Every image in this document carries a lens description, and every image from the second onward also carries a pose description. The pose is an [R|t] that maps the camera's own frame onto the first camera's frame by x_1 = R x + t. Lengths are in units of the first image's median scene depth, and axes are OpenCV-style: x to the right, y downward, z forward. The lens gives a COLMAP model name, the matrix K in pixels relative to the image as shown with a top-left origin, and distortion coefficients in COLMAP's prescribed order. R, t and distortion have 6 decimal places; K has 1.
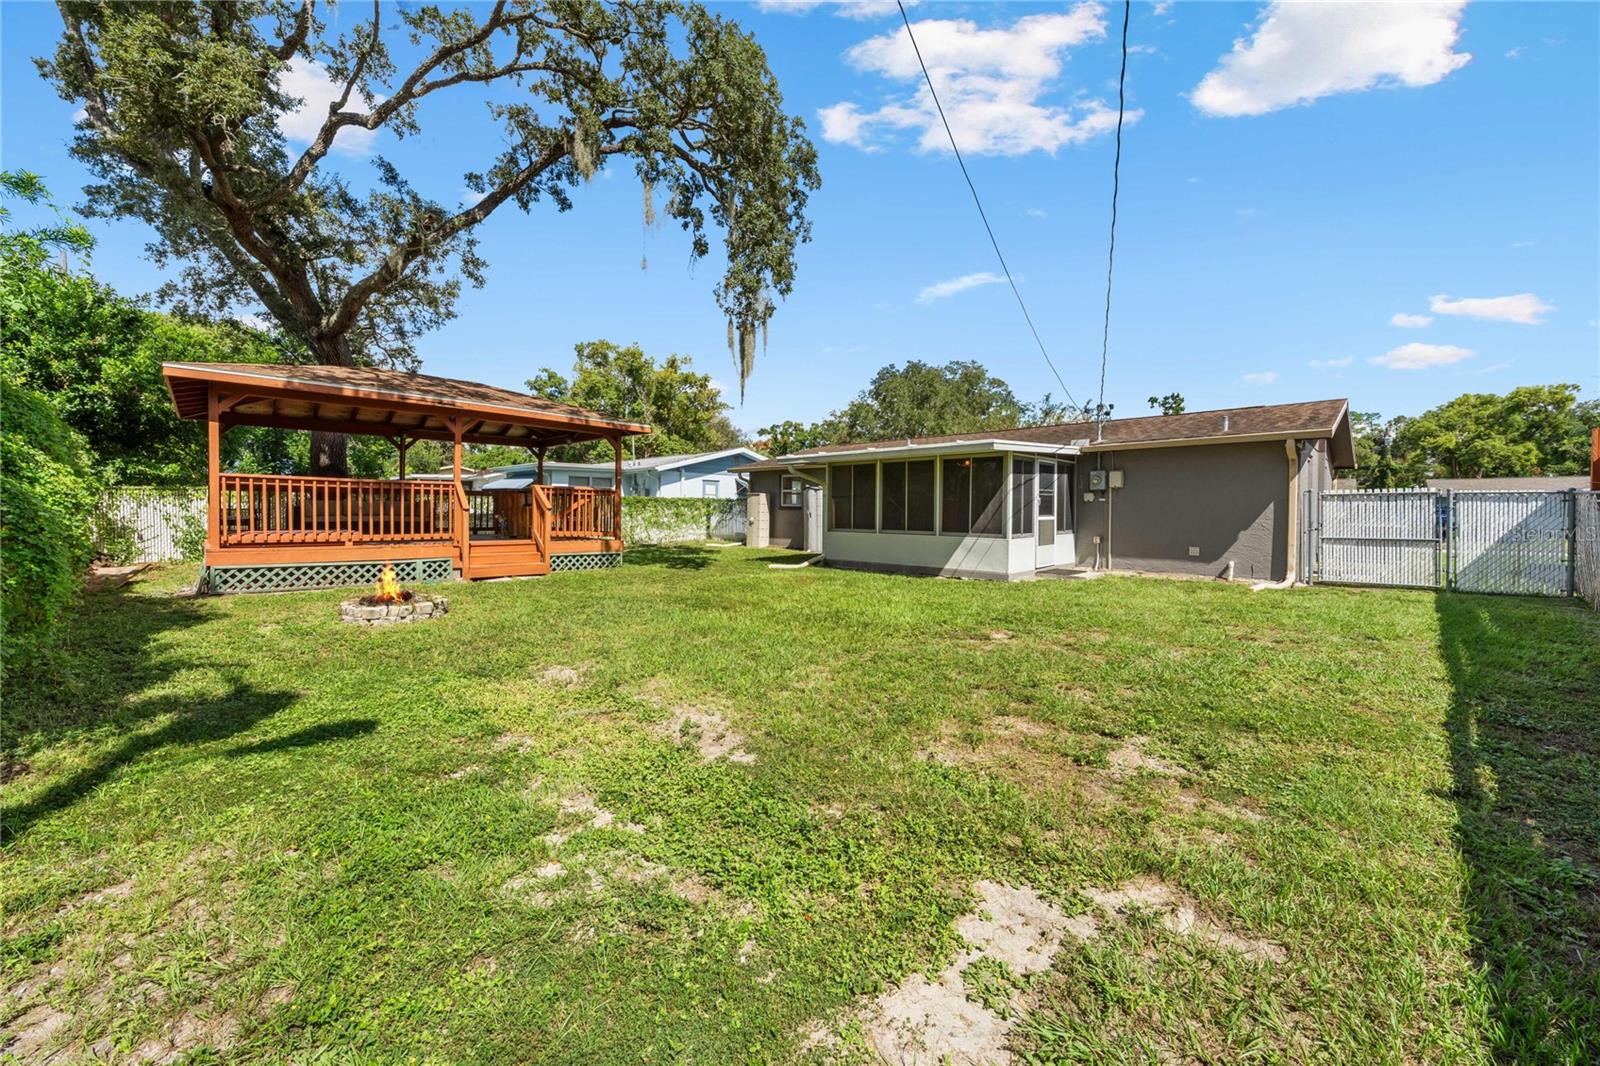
lens RADIAL K [[616.9, 0, 800.5], [0, 616.9, 525.1], [0, 0, 1]] dist [0.004017, 0.000736]
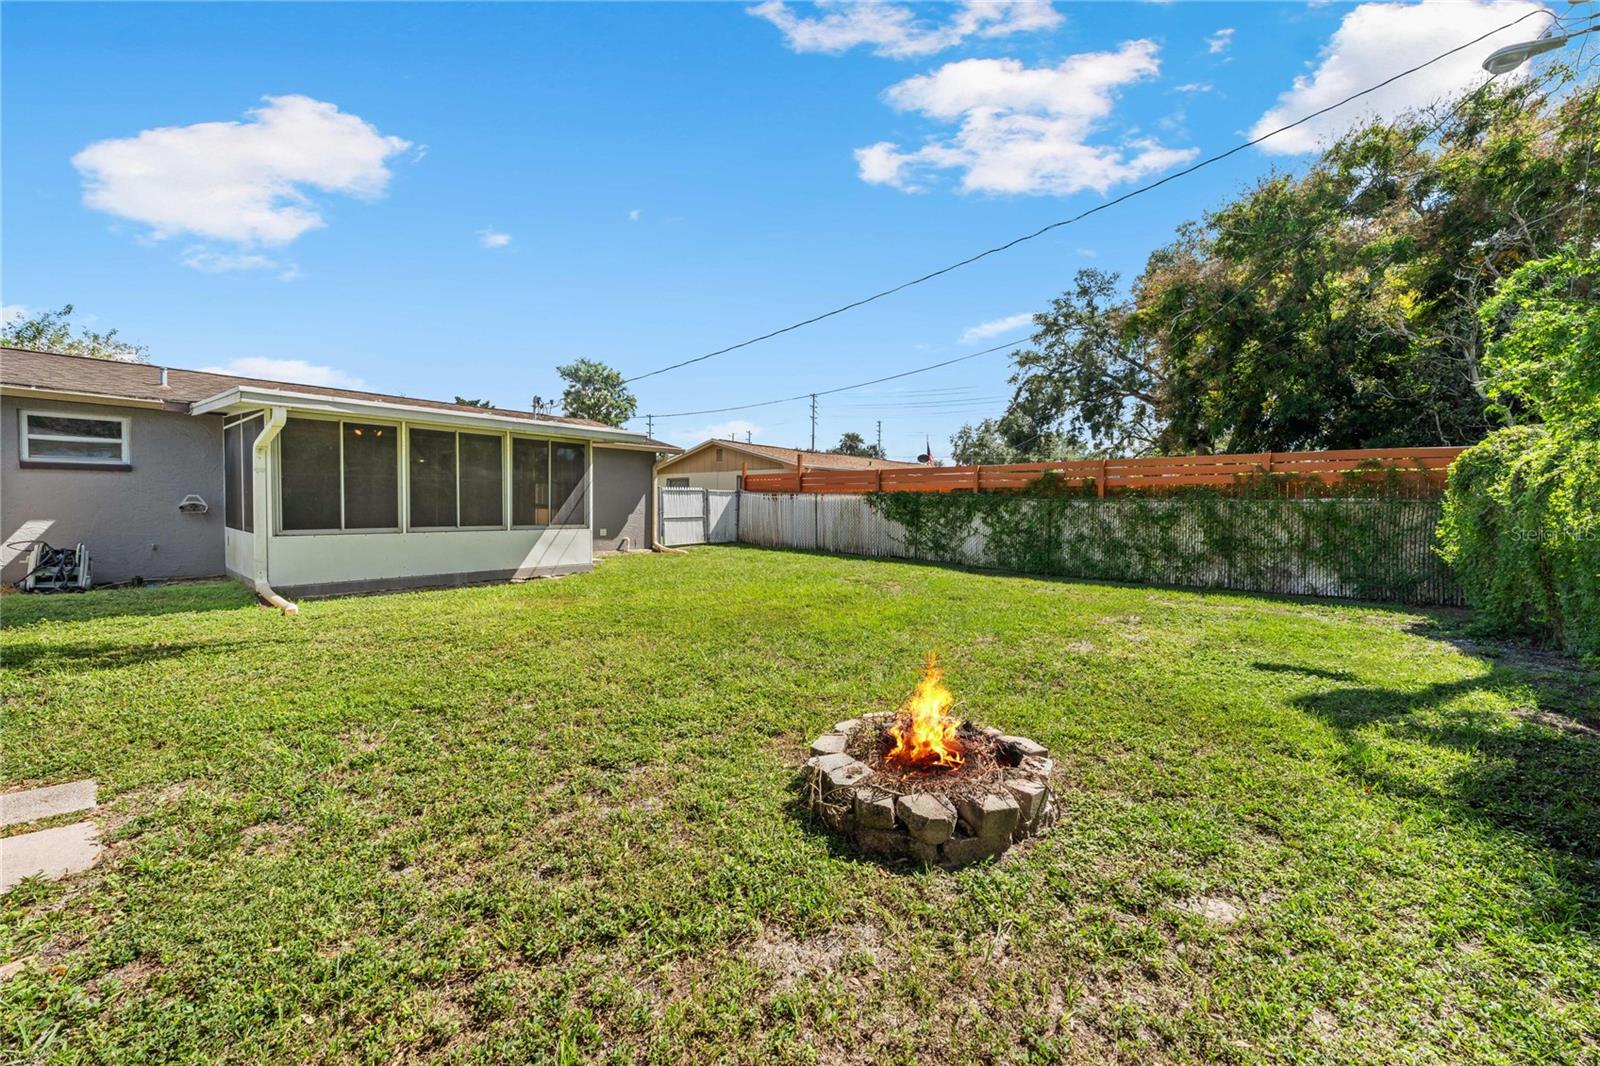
lens RADIAL K [[616.9, 0, 803.3], [0, 616.9, 523.6], [0, 0, 1]] dist [0.004017, 0.000736]
pose [[-0.080020, -0.041766, 0.995918, -0.339517], [0.011475, 0.999017, 0.042818, -0.012290], [-0.996727, 0.014855, -0.079462, 0.362594]]
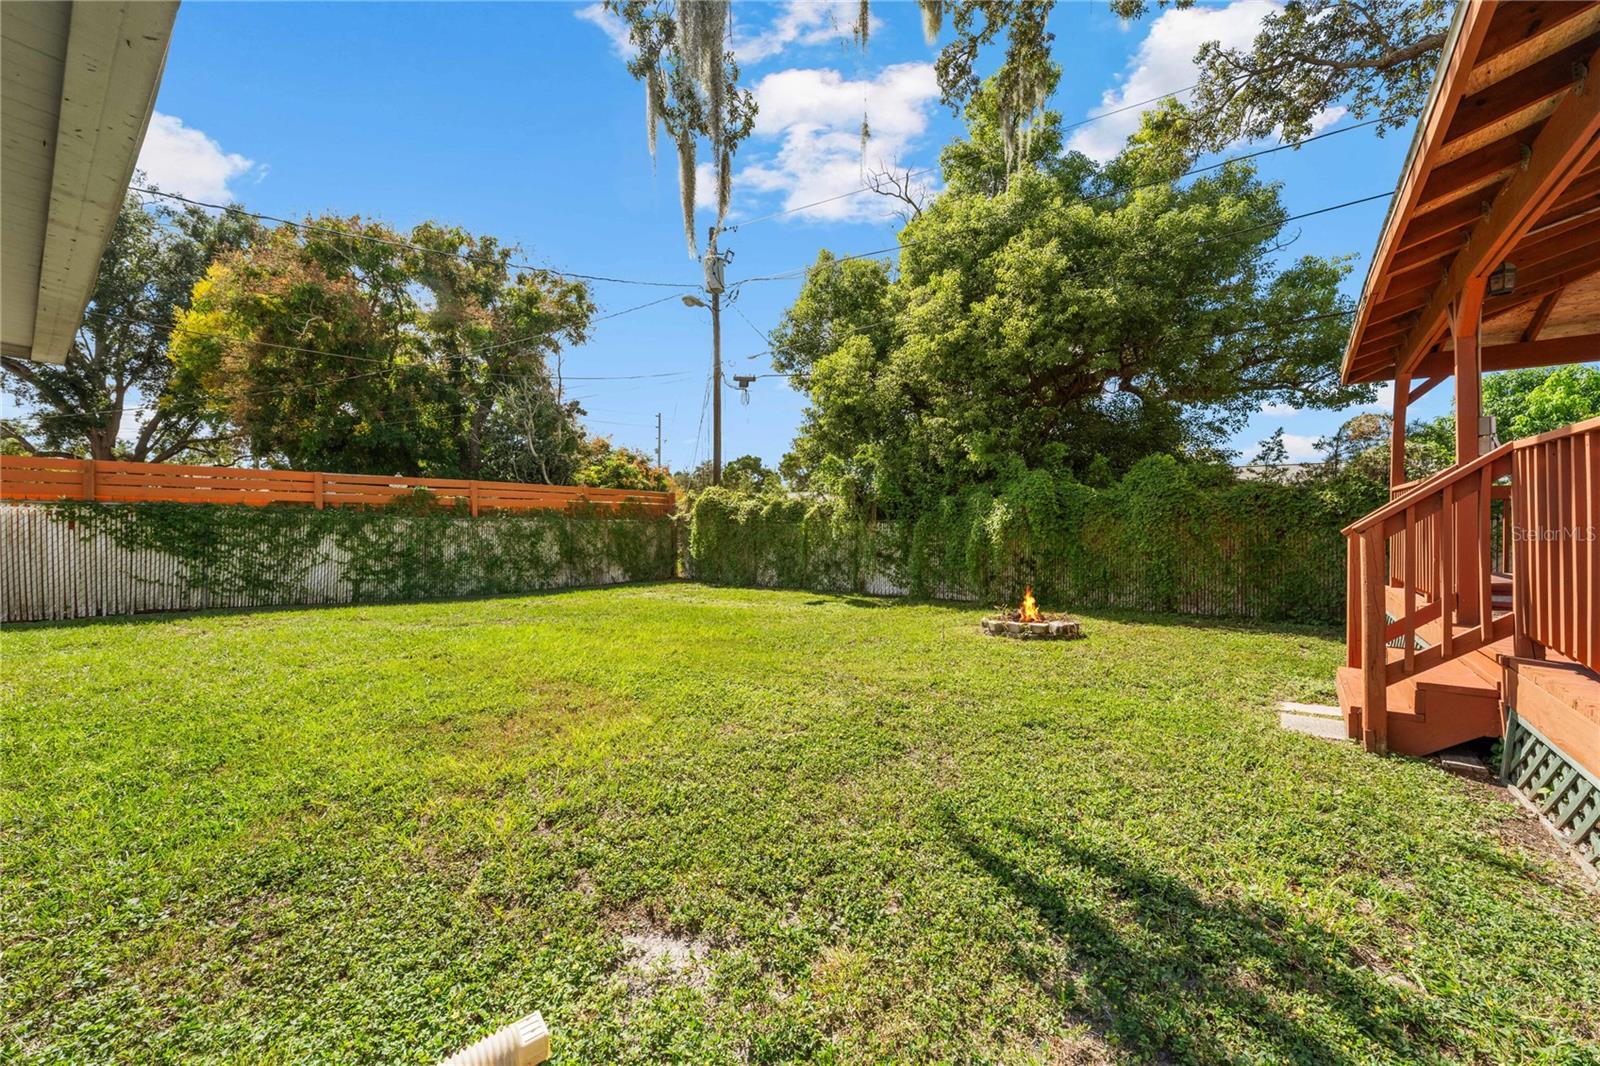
lens RADIAL K [[616.9, 0, 797.9], [0, 616.9, 527.2], [0, 0, 1]] dist [0.004017, 0.000736]
pose [[-0.992088, -0.016621, -0.124440, -0.048464], [-0.019314, 0.999604, 0.020463, -0.016741], [0.124051, 0.022705, -0.992016, 0.652792]]
